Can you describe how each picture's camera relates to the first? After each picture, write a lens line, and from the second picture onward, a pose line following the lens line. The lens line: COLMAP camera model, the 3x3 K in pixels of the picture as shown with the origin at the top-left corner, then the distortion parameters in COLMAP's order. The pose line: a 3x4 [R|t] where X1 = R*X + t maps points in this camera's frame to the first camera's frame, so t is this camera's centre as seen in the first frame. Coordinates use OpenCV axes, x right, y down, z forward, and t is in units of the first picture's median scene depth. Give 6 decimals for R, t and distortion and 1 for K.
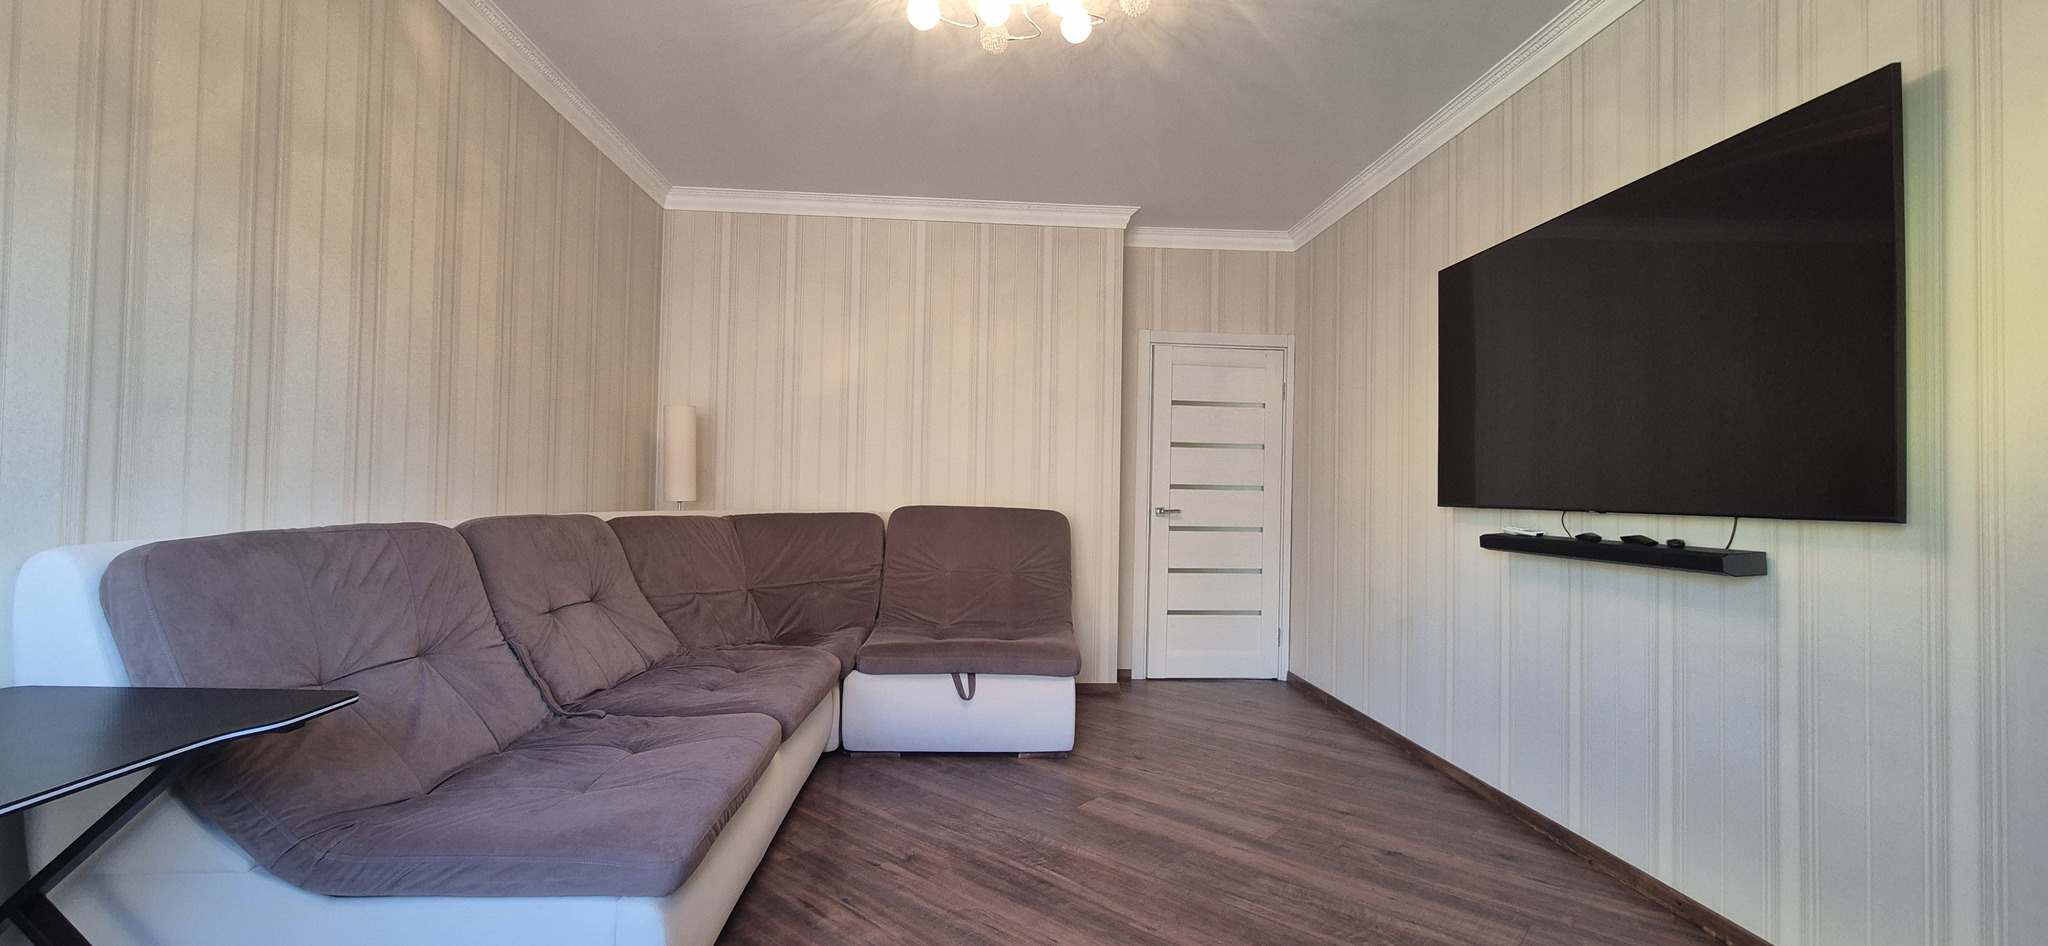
lens RADIAL K [[845.2, 0, 1018.0], [0, 845.2, 467.3], [0, 0, 1]] dist [-0.004658, 0.002970]
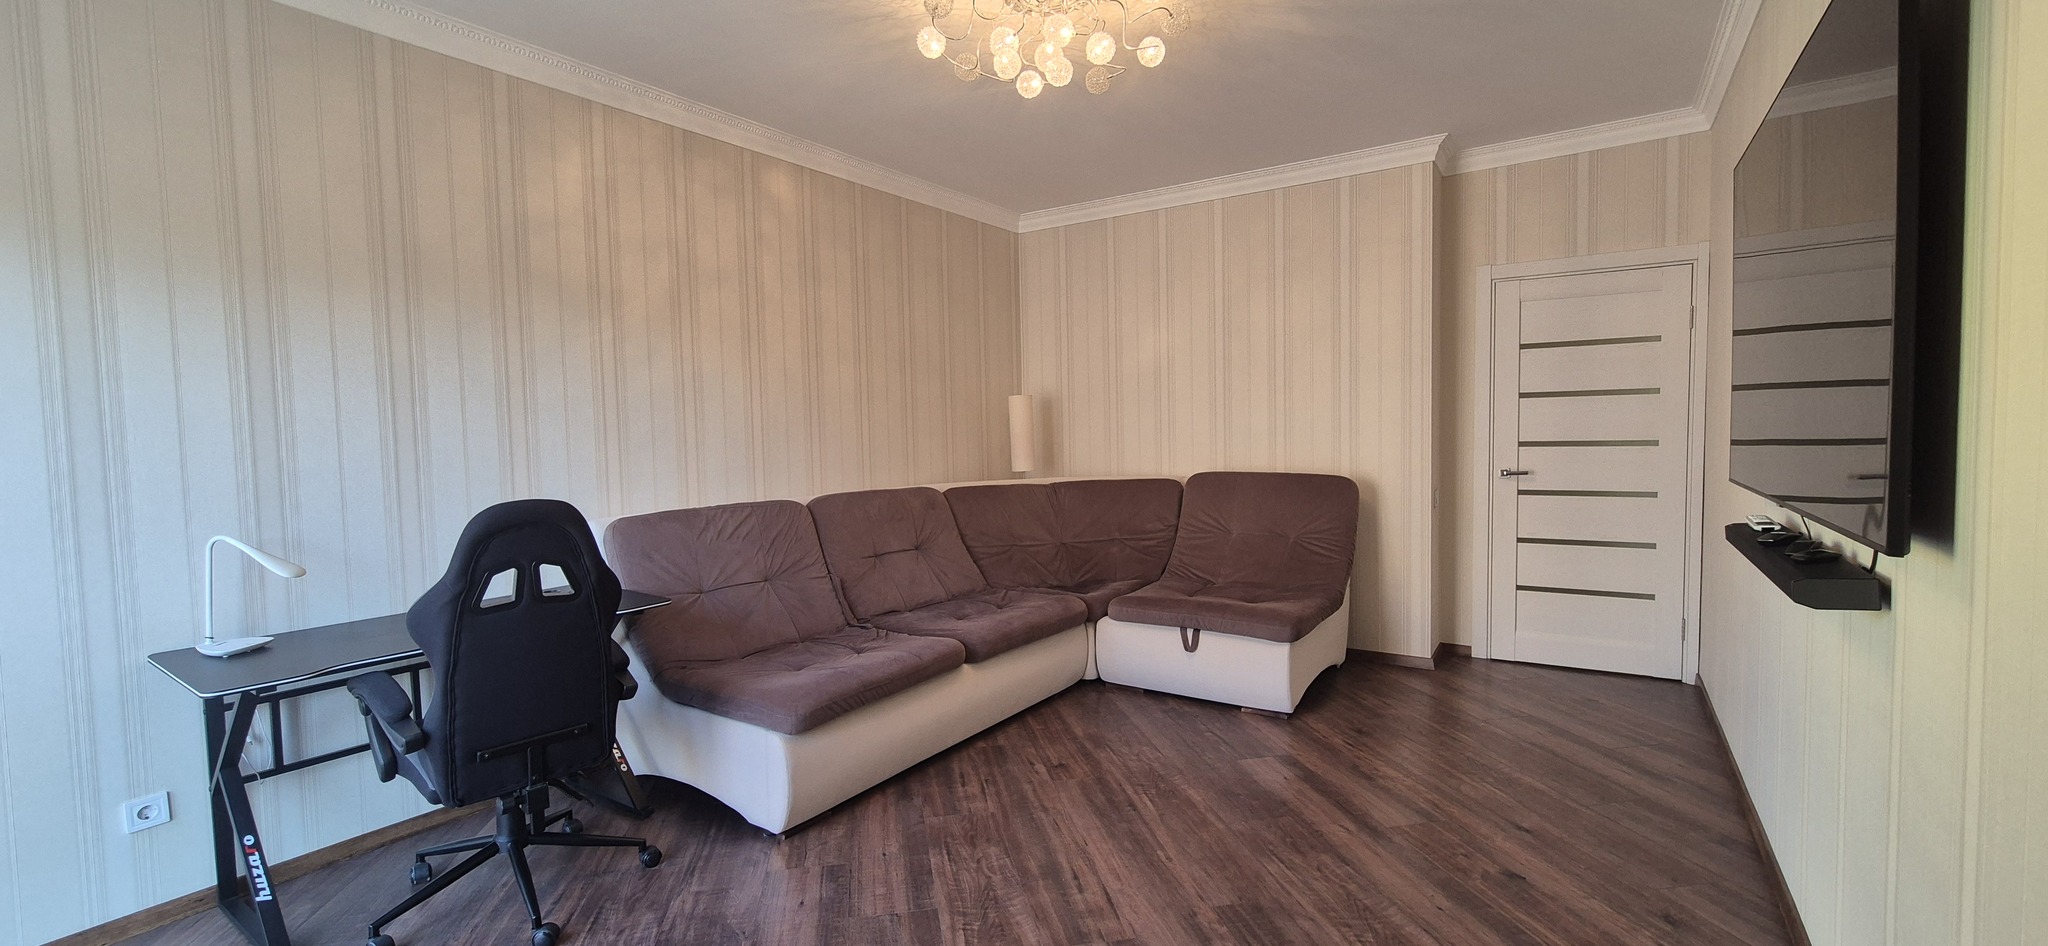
lens RADIAL K [[845.2, 0, 1016.4], [0, 845.2, 469.7], [0, 0, 1]] dist [-0.004658, 0.002970]
pose [[0.784449, -0.006012, -0.620164, 0.451776], [0.053897, 0.996831, 0.058510, -0.043279], [0.617847, -0.079323, 0.782287, 0.000554]]
